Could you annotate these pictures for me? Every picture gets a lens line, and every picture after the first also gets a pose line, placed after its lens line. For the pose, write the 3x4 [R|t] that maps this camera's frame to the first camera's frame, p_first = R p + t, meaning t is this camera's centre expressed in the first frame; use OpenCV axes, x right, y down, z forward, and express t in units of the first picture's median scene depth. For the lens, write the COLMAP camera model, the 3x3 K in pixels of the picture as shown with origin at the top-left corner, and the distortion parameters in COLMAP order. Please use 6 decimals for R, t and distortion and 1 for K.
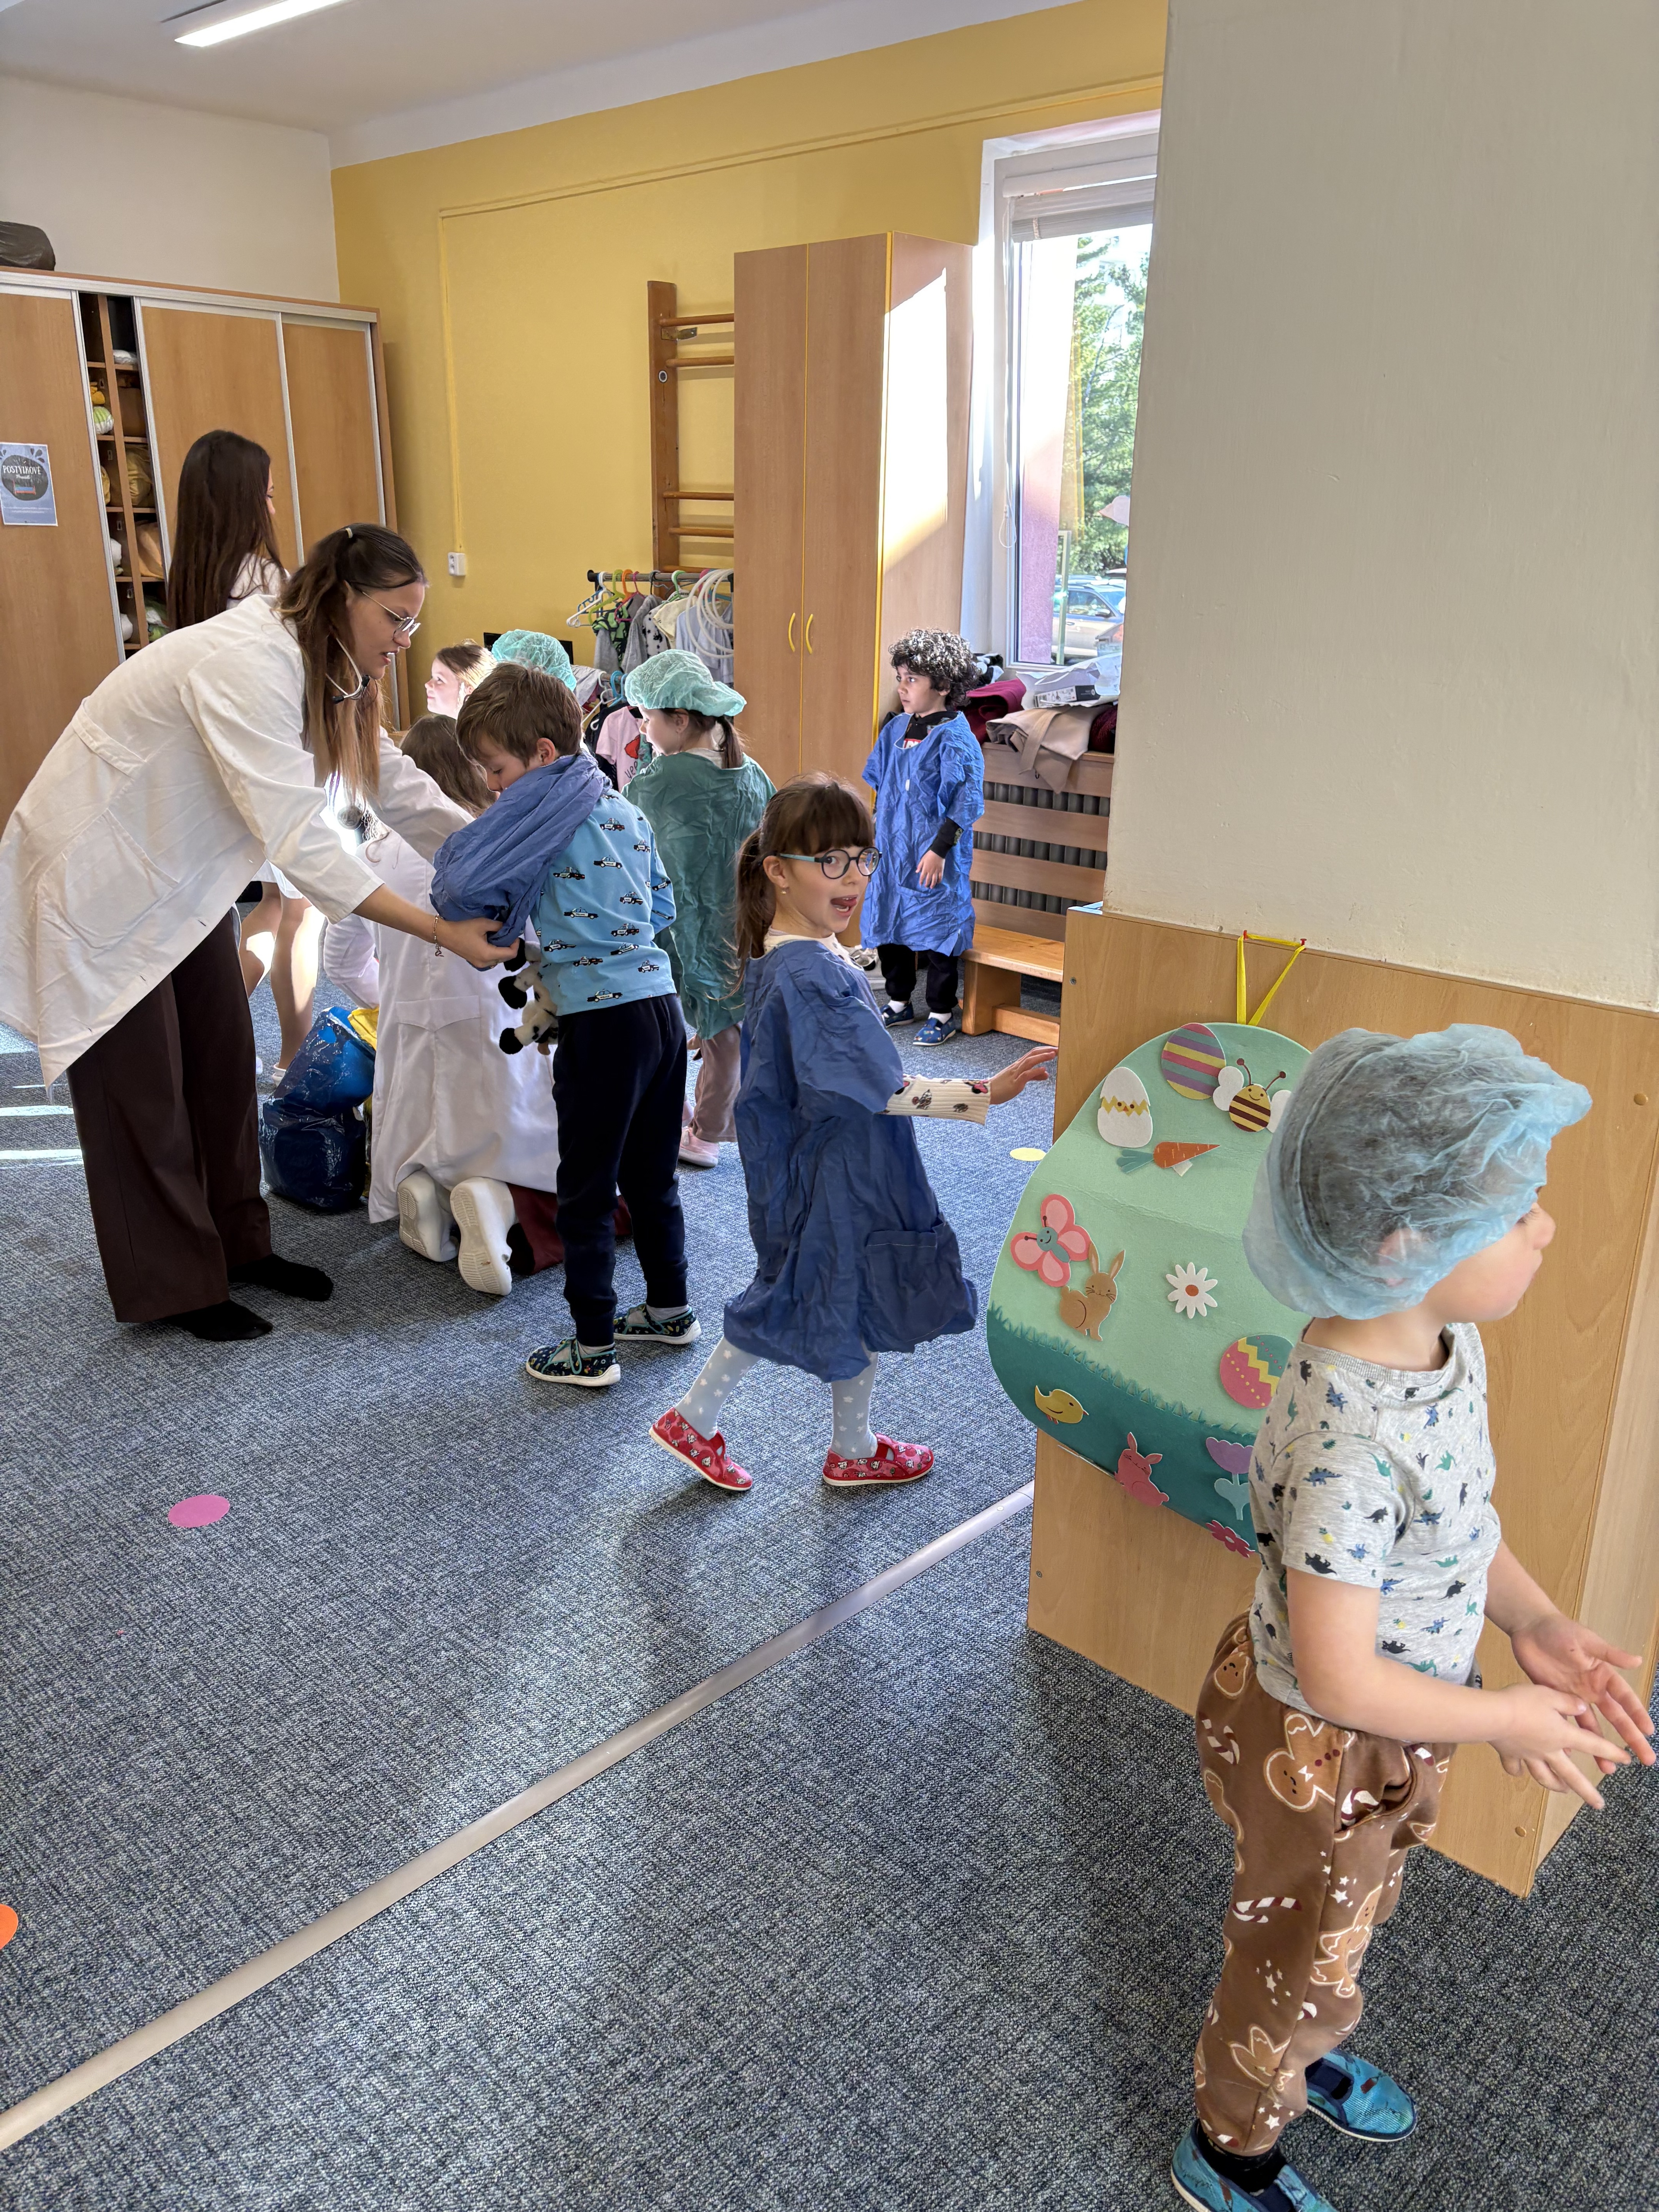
lens RADIAL K [[1658.4, 0, 818.8], [0, 1658.4, 1101.7], [0, 0, 1]] dist [0.057267, -0.063323]
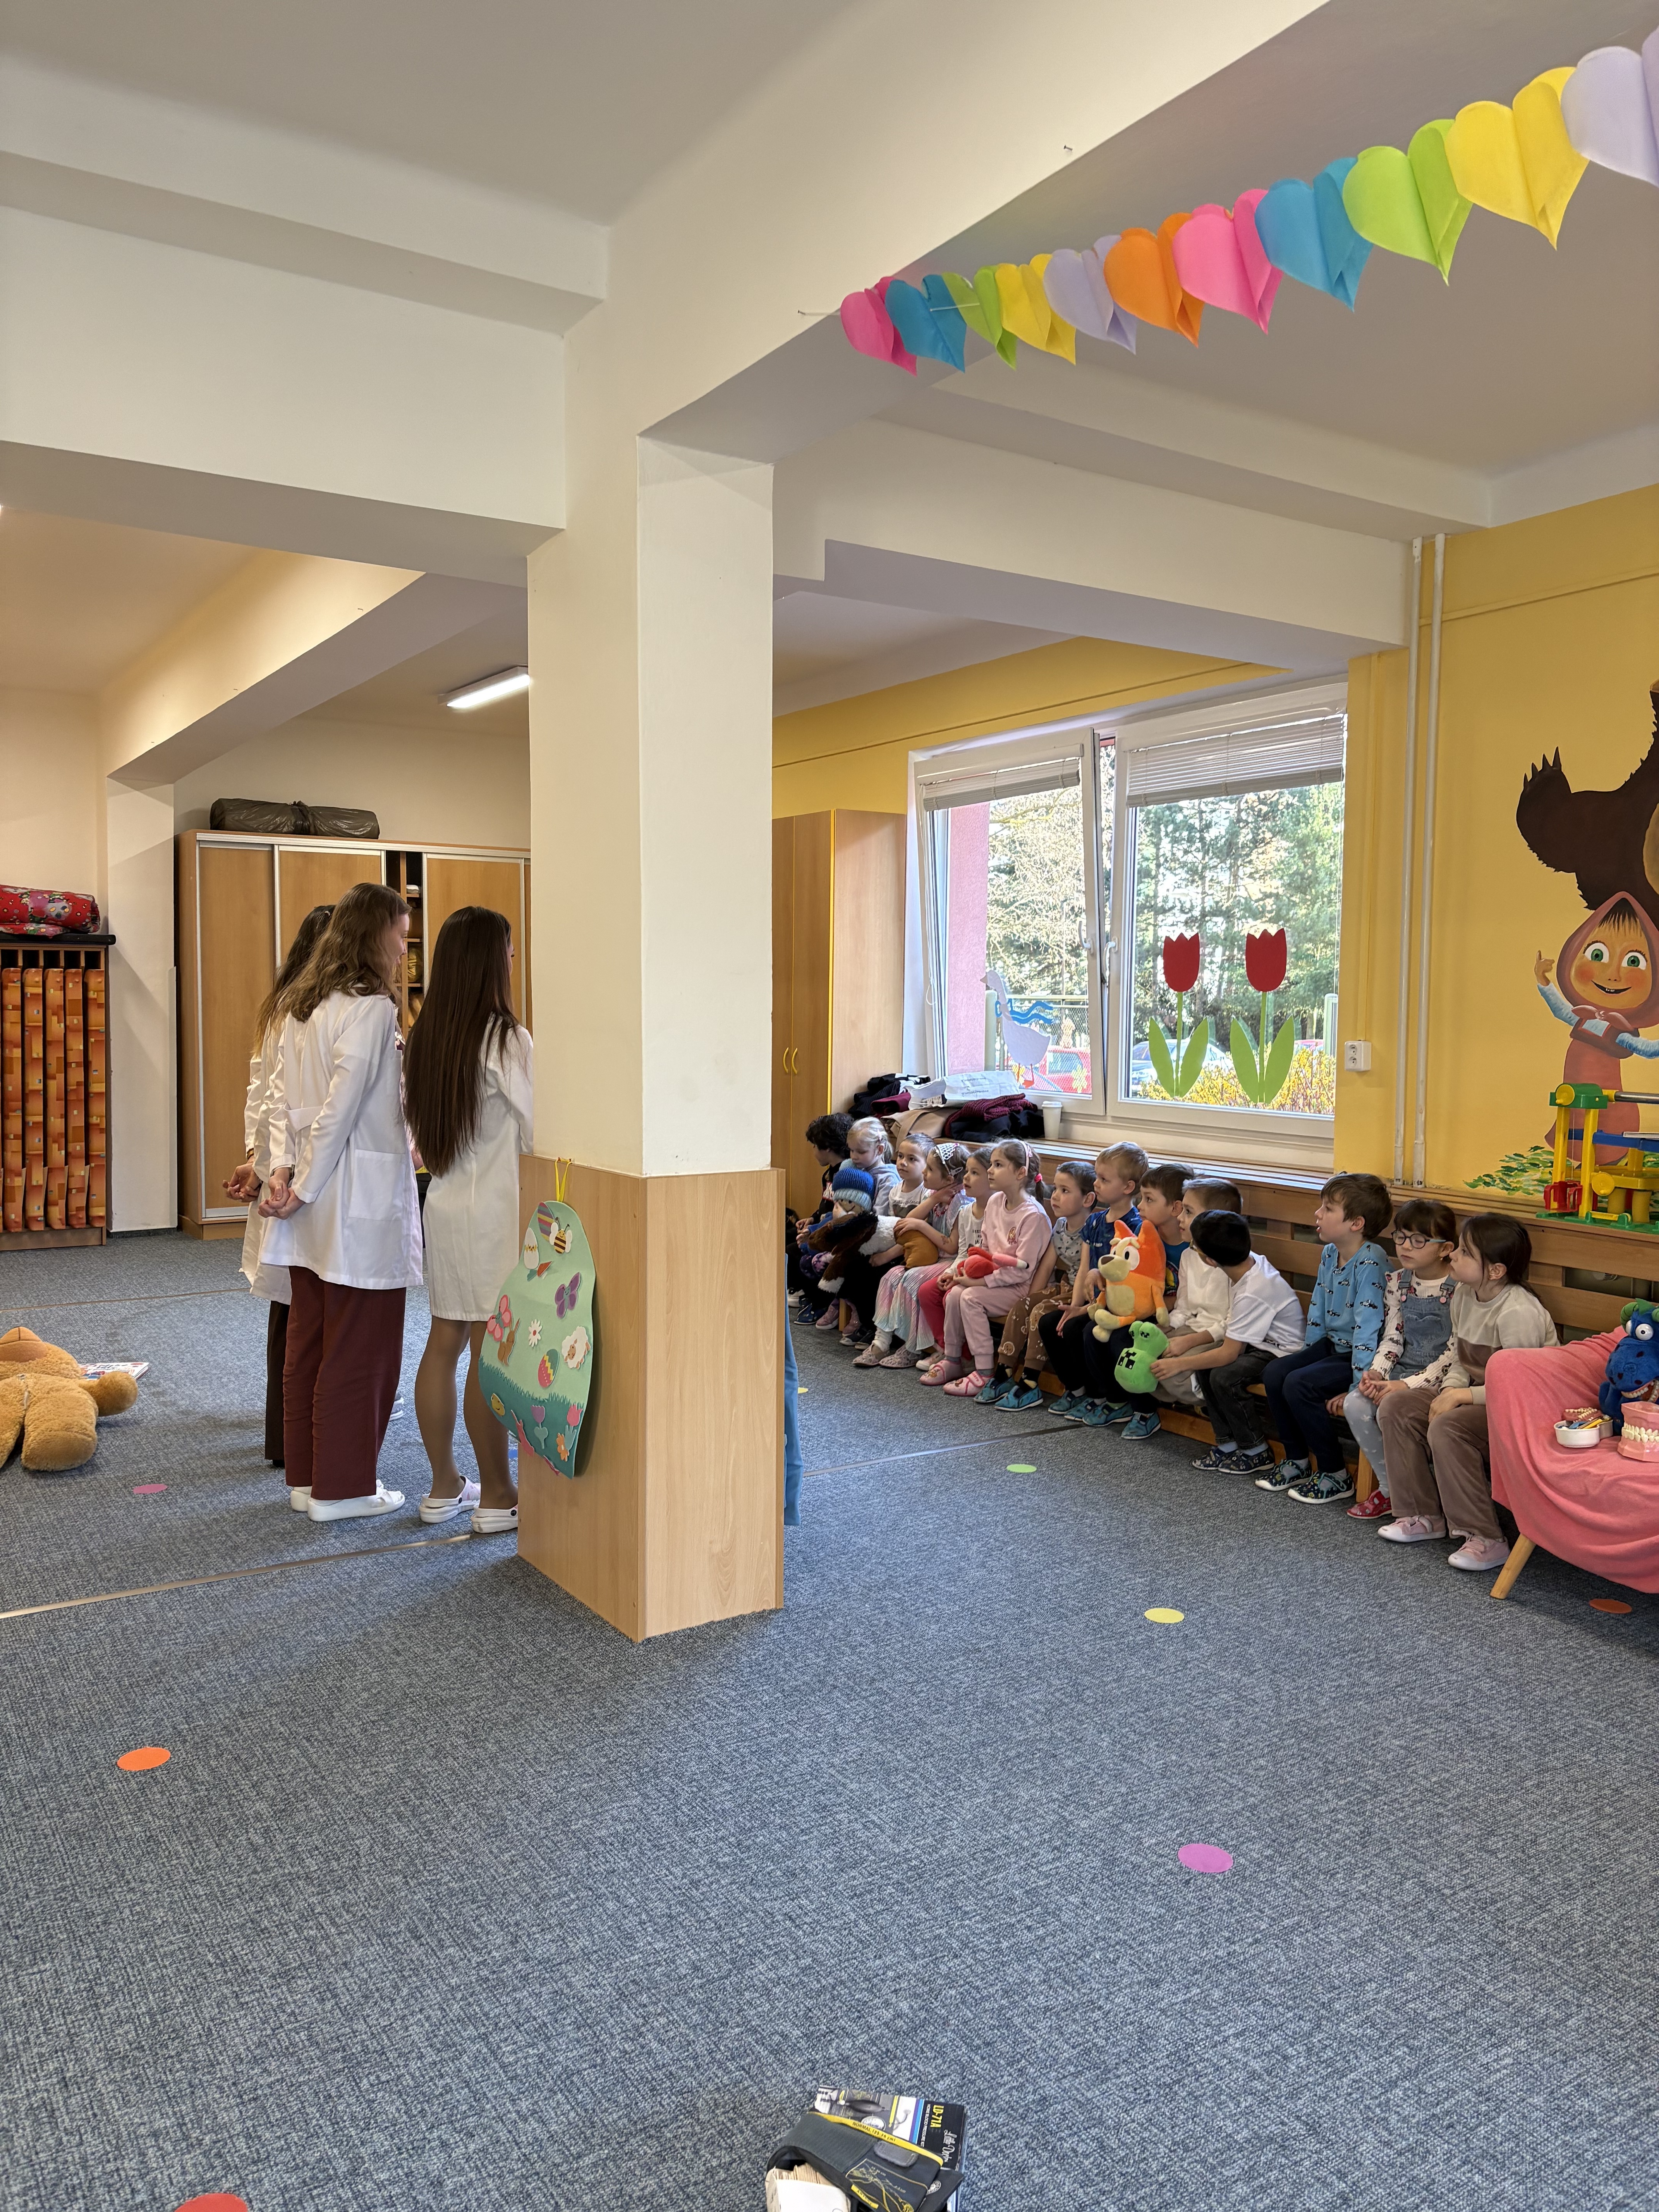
lens RADIAL K [[1658.4, 0, 857.3], [0, 1658.4, 1105.1], [0, 0, 1]] dist [0.057267, -0.063323]
pose [[0.974548, 0.010887, -0.223914, 0.315081], [-0.070061, 0.963580, -0.258079, 0.101615], [0.212949, 0.267198, 0.939818, -0.270362]]
